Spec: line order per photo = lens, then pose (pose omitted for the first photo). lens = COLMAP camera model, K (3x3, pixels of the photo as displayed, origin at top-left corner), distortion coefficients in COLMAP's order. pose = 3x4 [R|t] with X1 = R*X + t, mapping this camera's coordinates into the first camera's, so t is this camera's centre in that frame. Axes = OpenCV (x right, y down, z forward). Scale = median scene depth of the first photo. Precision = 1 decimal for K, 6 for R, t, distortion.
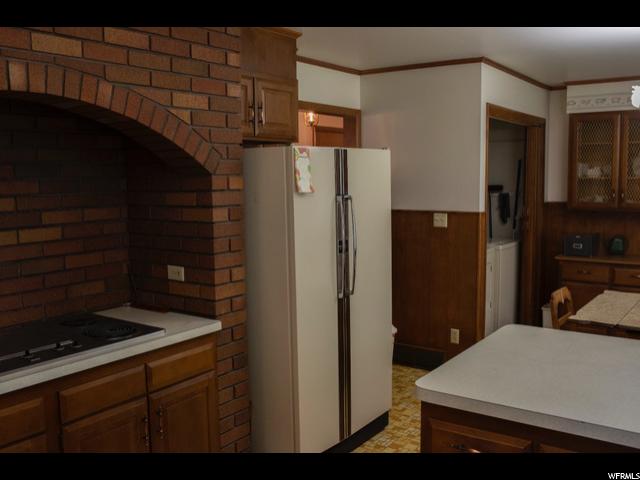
lens RADIAL K [[617.8, 0, 320.0], [0, 617.8, 240.0], [0, 0, 1]] dist [-0.047205, 0.015858]
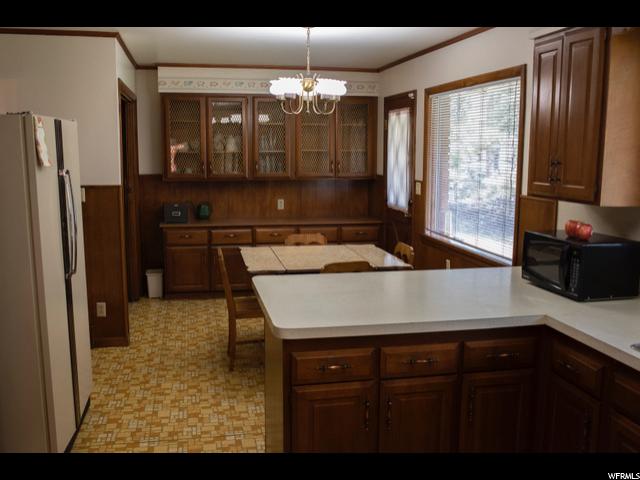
lens RADIAL K [[617.8, 0, 320.0], [0, 617.8, 240.0], [0, 0, 1]] dist [-0.047205, 0.015858]
pose [[0.683174, -0.093345, 0.724265, -0.218716], [0.063491, 0.995634, 0.068431, -0.002570], [-0.727490, -0.000766, 0.686118, 0.046768]]
